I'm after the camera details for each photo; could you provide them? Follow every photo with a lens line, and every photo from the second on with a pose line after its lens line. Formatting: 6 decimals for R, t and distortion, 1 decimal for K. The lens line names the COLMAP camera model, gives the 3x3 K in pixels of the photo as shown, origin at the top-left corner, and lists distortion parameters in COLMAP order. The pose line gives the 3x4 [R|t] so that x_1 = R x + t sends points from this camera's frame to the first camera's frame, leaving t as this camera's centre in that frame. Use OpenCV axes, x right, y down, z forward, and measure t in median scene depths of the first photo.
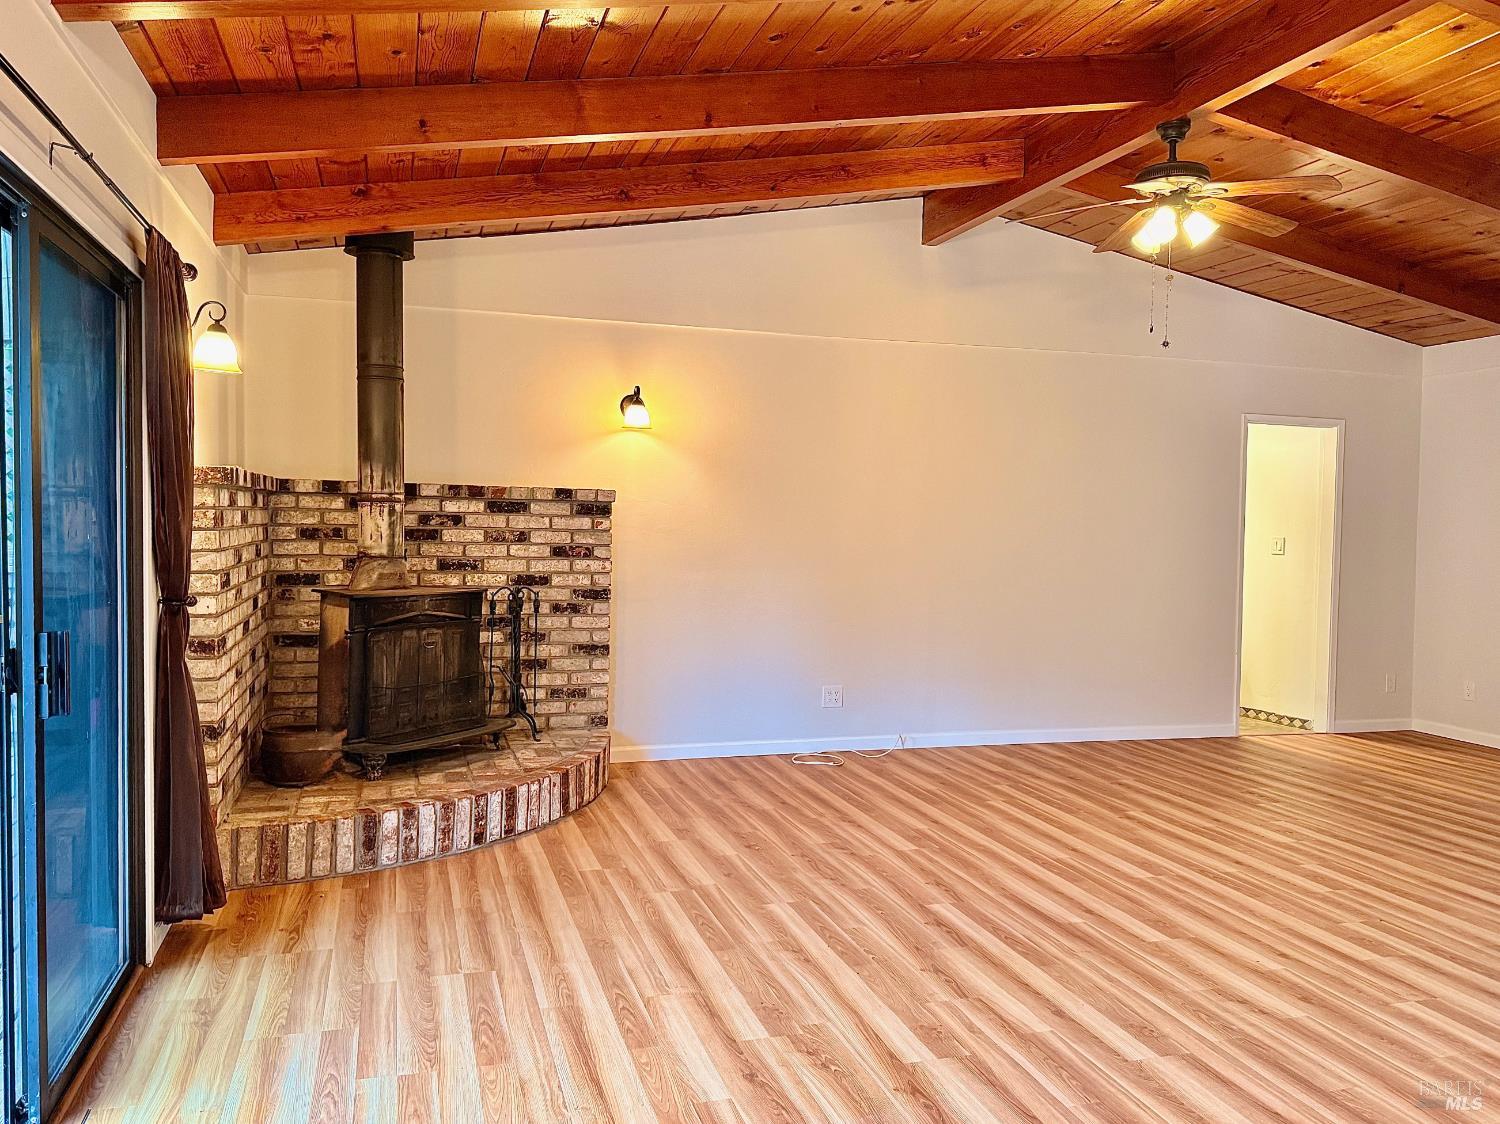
lens RADIAL K [[1166.3, 0, 747.0], [0, 1166.3, 570.3], [0, 0, 1]] dist [0.203271, -0.444919]
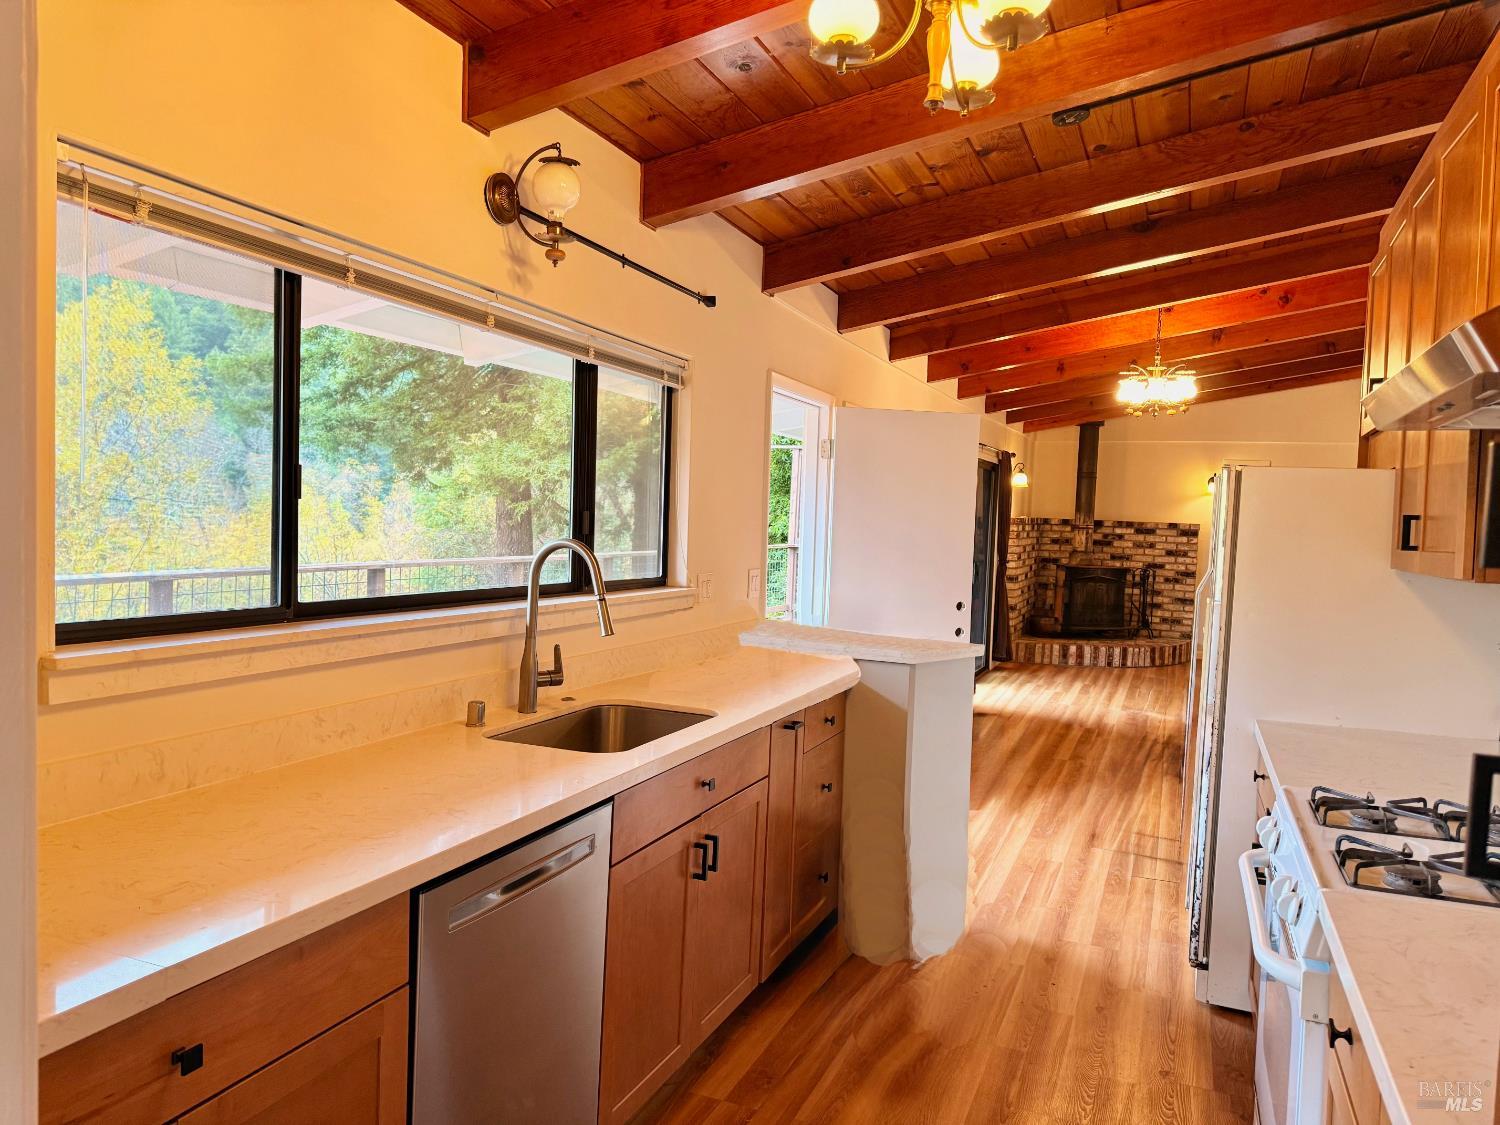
lens RADIAL K [[1166.3, 0, 747.0], [0, 1166.3, 570.8], [0, 0, 1]] dist [0.203271, -0.444919]
pose [[0.792170, 0.045374, -0.608611, 0.554214], [-0.050147, 0.998700, 0.009185, 0.035425], [0.608236, 0.023244, 0.793416, -1.184463]]
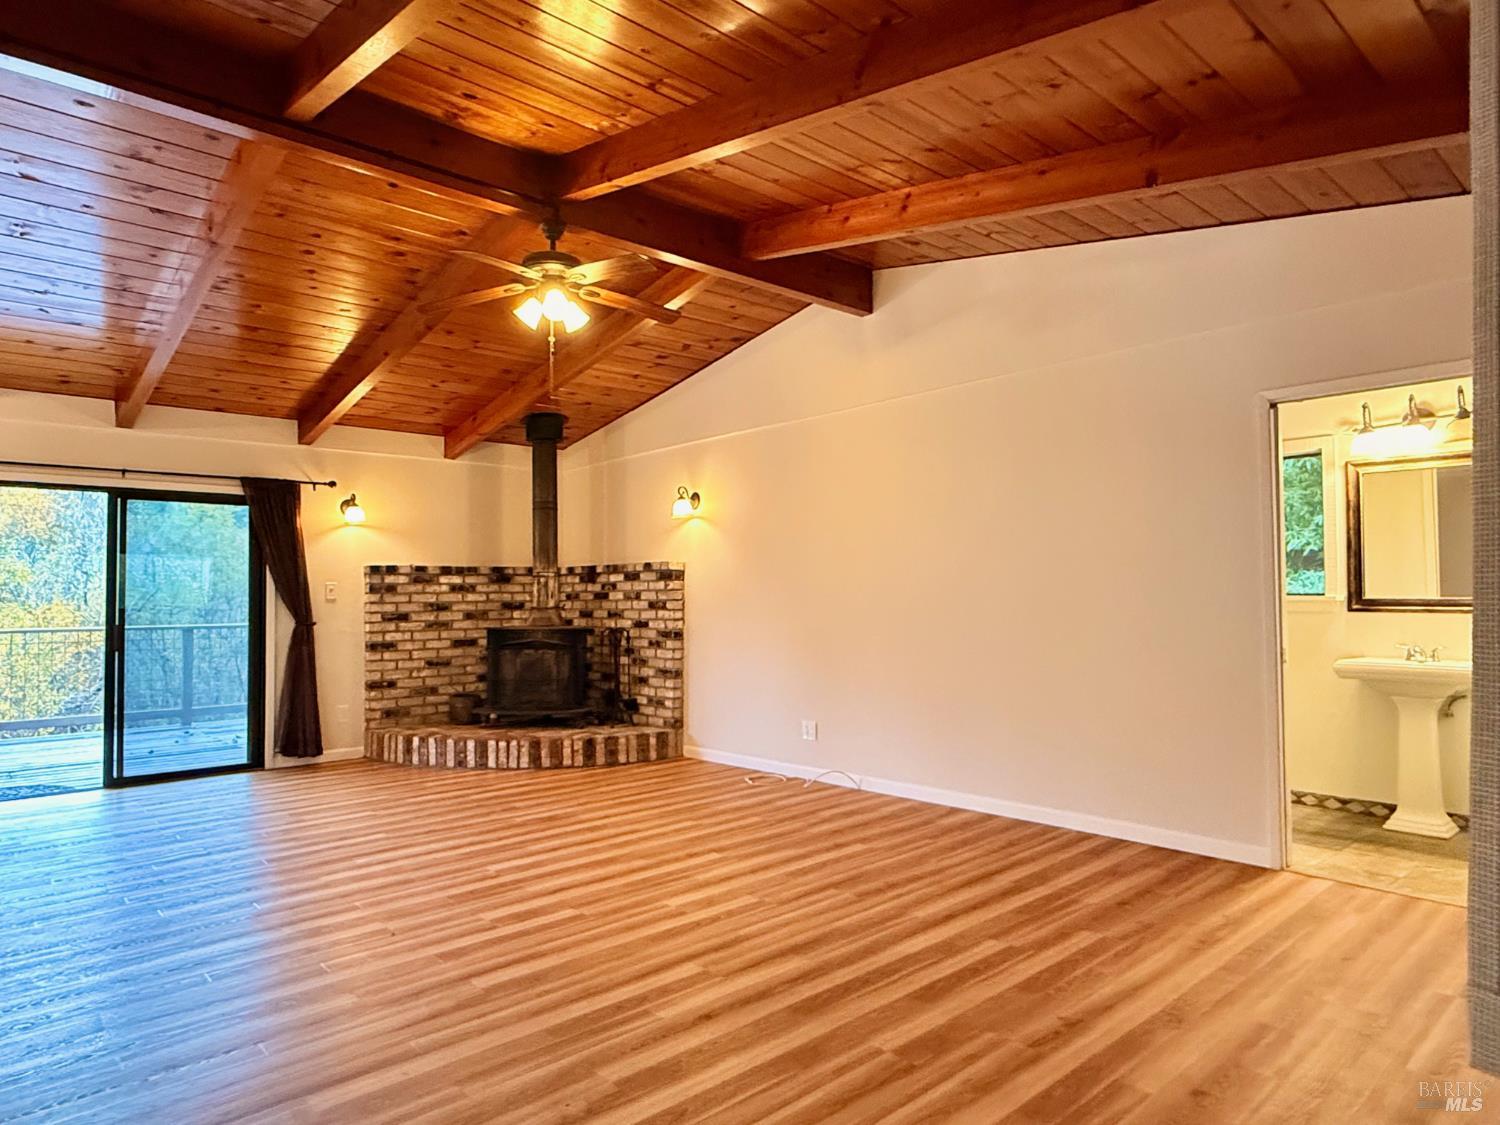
lens RADIAL K [[912.2, 0, 750.0], [0, 912.2, 562.5], [0, 0, 1]] dist [0.000982, -0.002009]
pose [[0.422170, -0.062226, -0.904378, 0.972891], [-0.021186, 0.996692, -0.078467, 0.019033], [0.906269, 0.052286, 0.419455, 0.649534]]
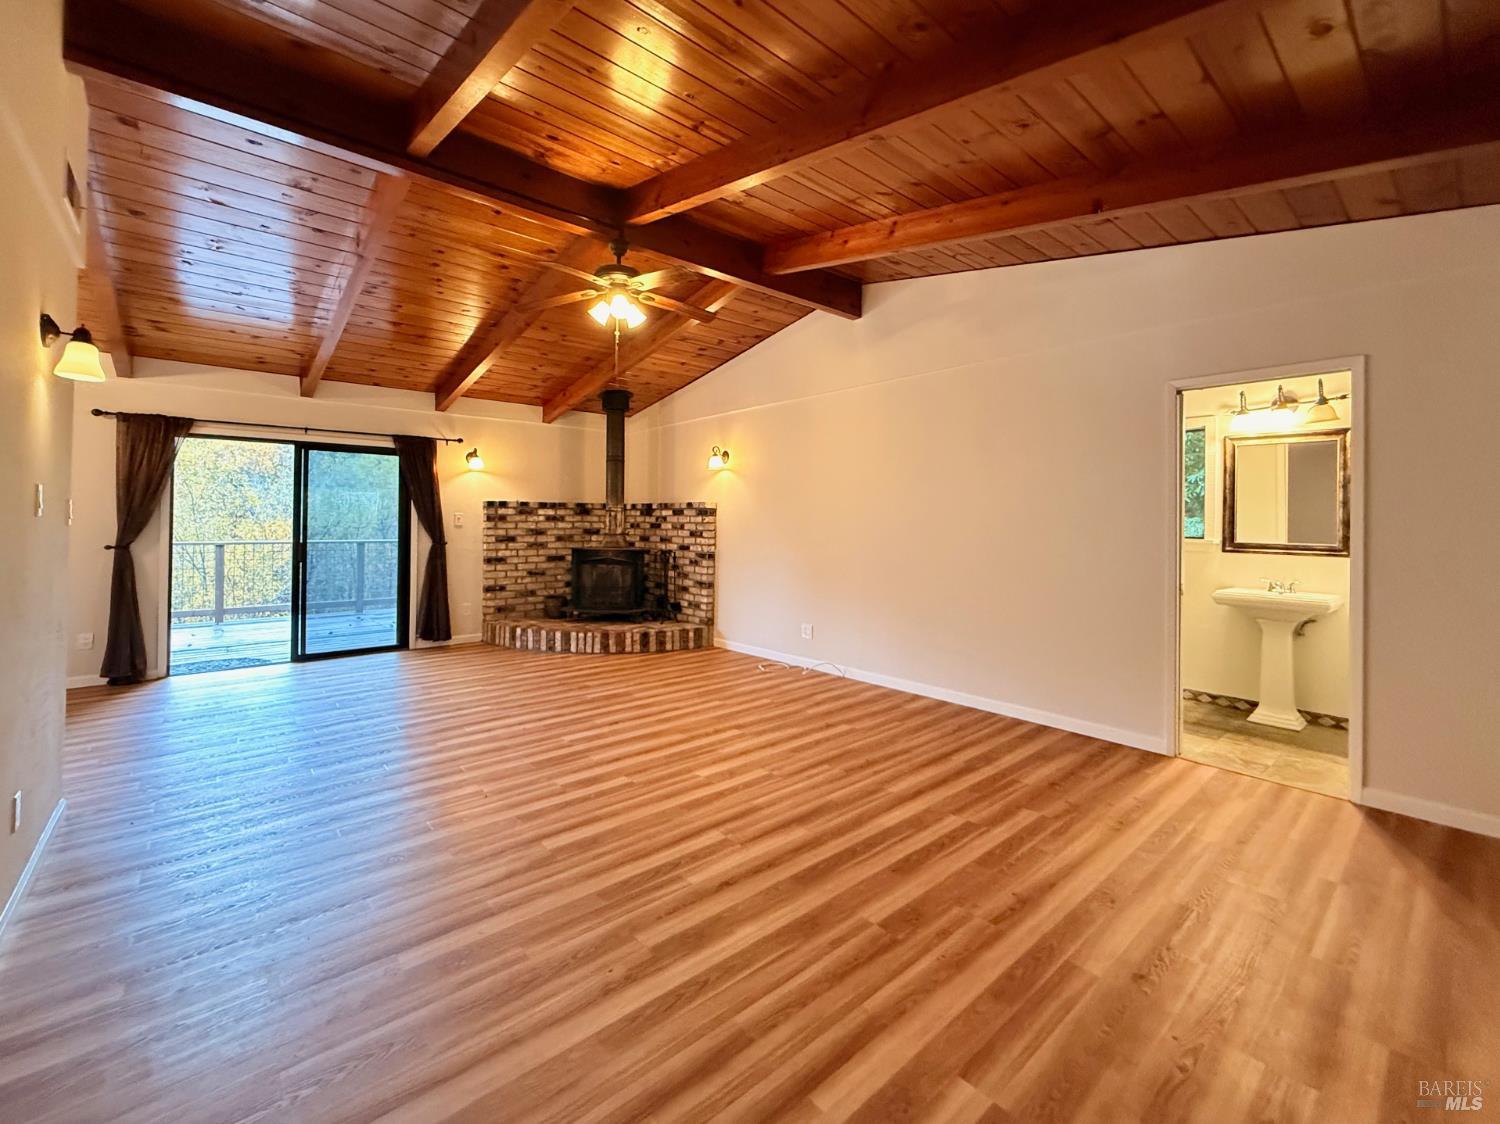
lens RADIAL K [[631.3, 0, 747.3], [0, 631.3, 527.0], [0, 0, 1]] dist [-0.001516, 0.000078]
pose [[0.400121, -0.009754, -0.916410, 0.902689], [-0.040864, 0.998759, -0.028473, -0.000716], [0.915551, 0.048840, 0.399226, 0.677840]]
